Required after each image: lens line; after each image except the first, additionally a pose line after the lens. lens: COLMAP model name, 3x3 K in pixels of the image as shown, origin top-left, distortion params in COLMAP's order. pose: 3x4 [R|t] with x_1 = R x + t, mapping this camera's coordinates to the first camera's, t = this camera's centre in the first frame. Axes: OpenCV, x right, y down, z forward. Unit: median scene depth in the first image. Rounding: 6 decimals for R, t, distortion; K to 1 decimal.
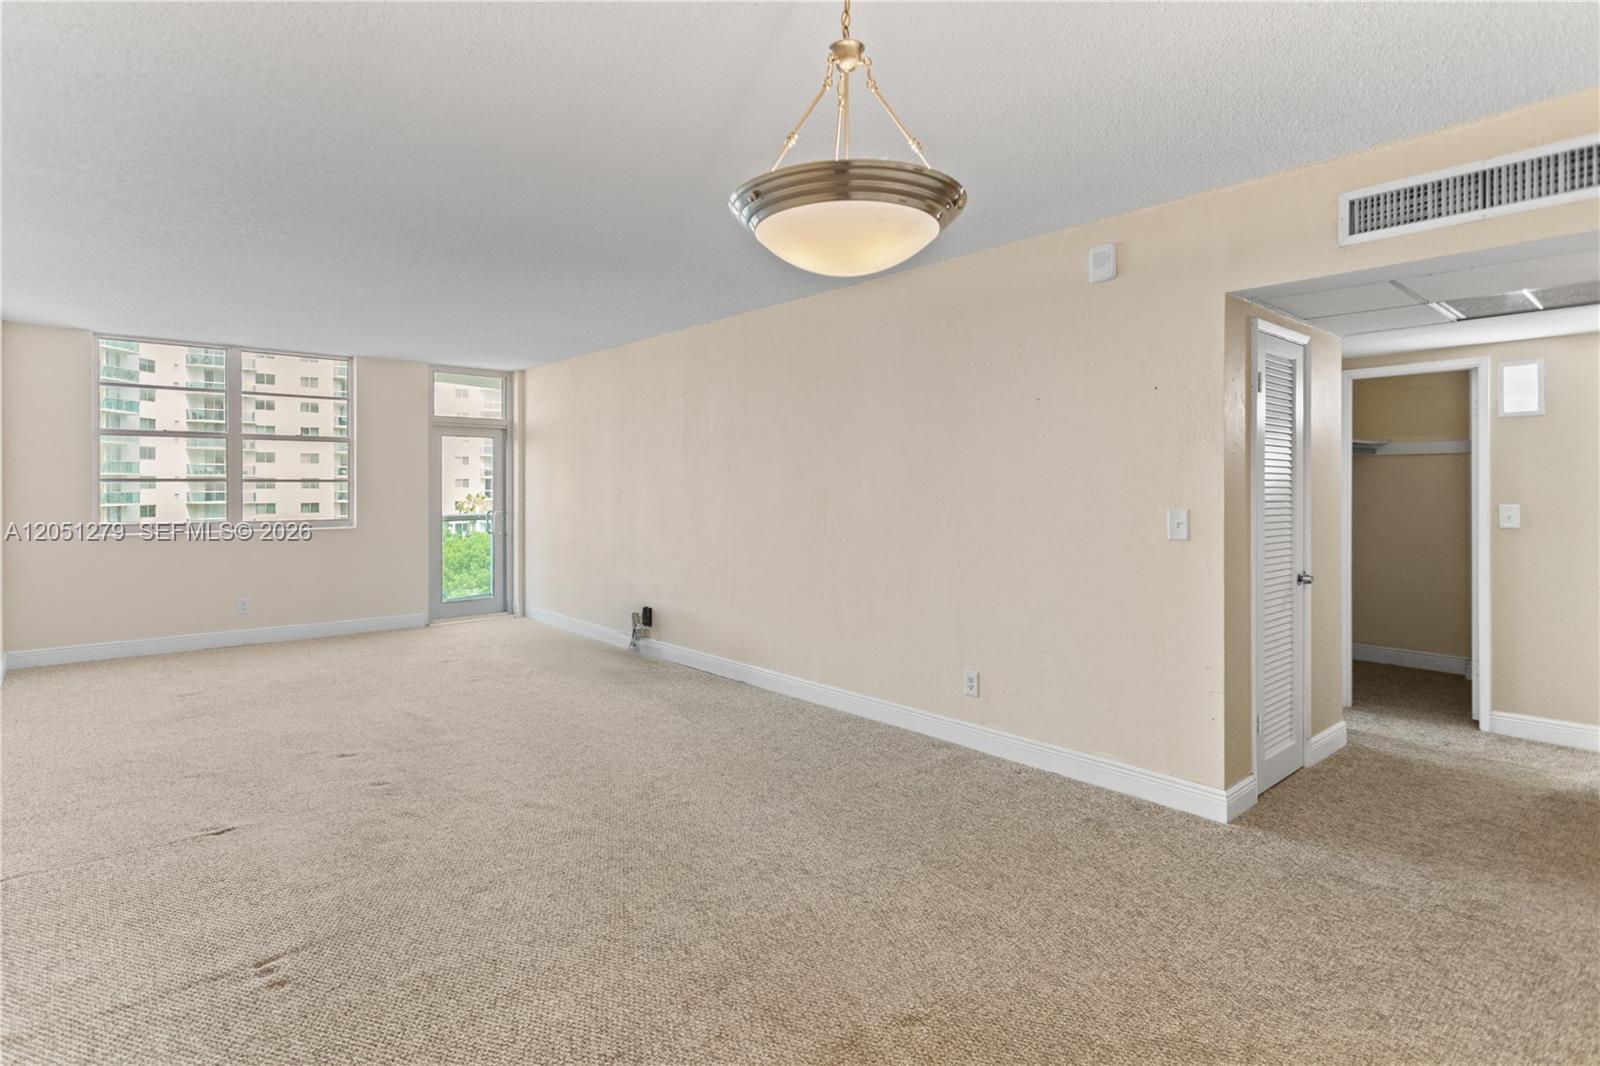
lens RADIAL K [[816.5, 0, 781.1], [0, 816.5, 501.8], [0, 0, 1]] dist [0.004751, 0.000500]
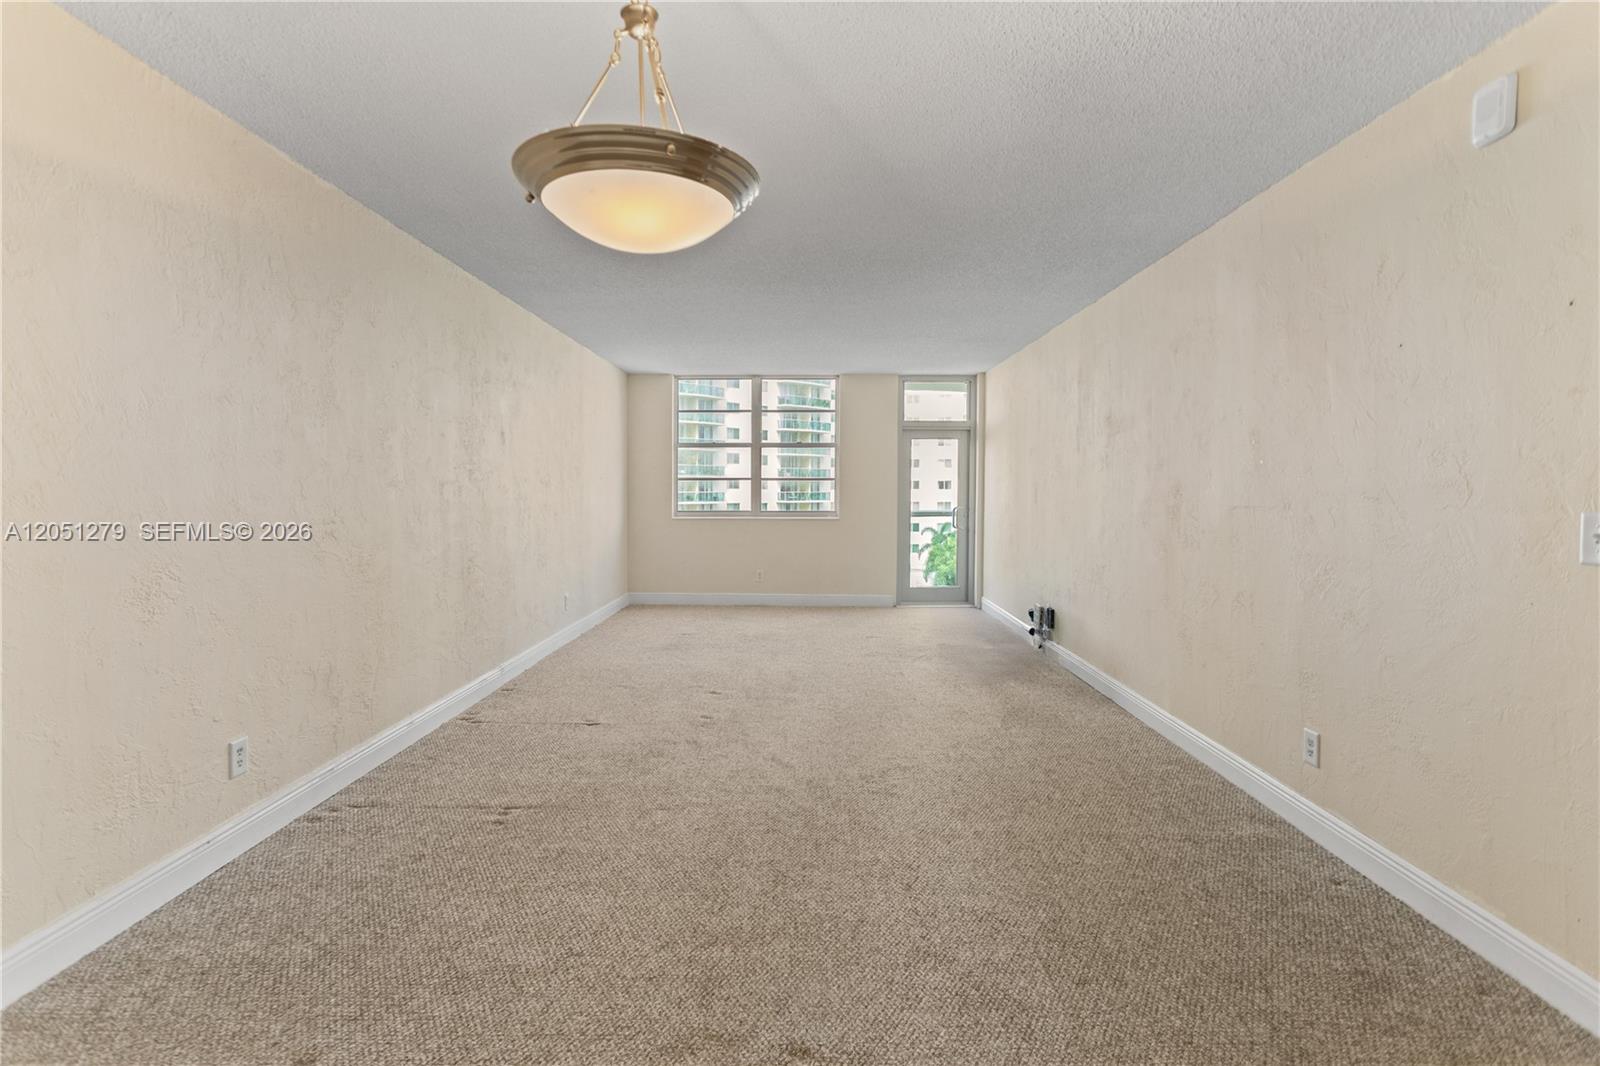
lens RADIAL K [[788.0, 0, 793.9], [0, 788.0, 527.0], [0, 0, 1]] dist [0.004956, 0.000527]
pose [[0.746009, 0.035493, -0.664989, 0.391654], [-0.015487, 0.999233, 0.035959, 0.007898], [0.665756, -0.016527, 0.745987, 0.188053]]
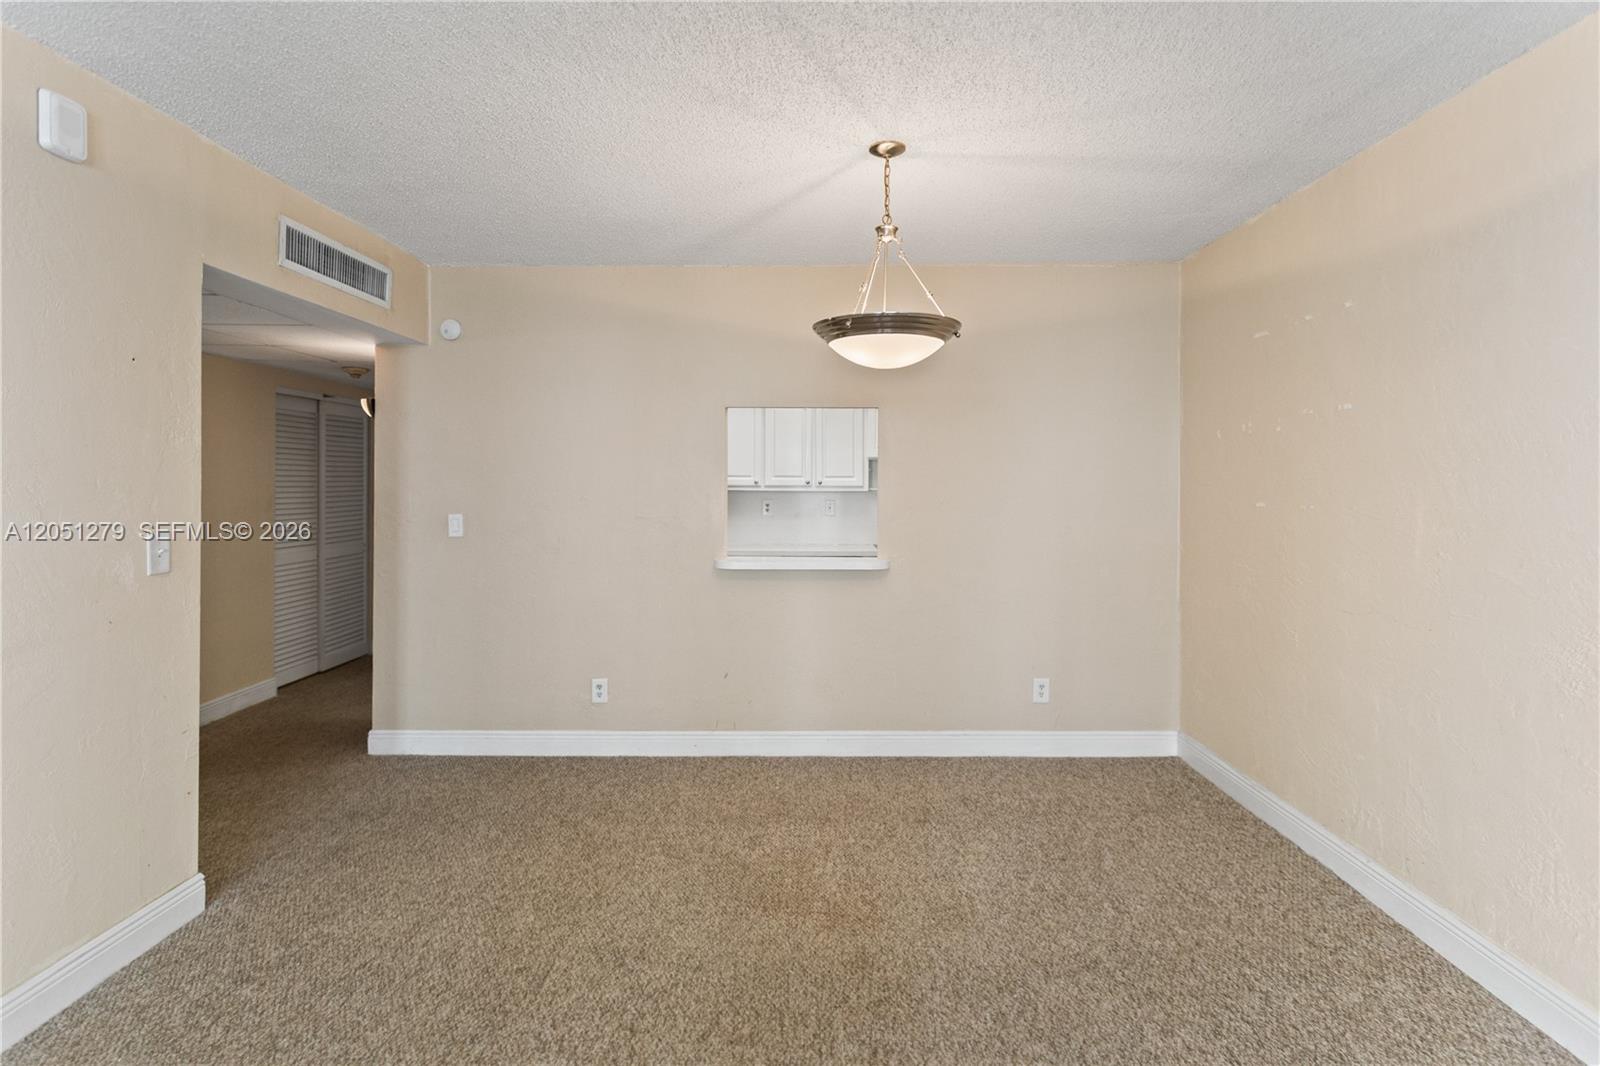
lens RADIAL K [[822.8, 0, 805.3], [0, 822.8, 481.9], [0, 0, 1]] dist [0.002106, 0.000285]
pose [[-0.752178, -0.003789, 0.658949, -0.393026], [0.006888, 0.999884, 0.013612, -0.037723], [-0.658924, 0.014778, -0.752064, 1.056973]]
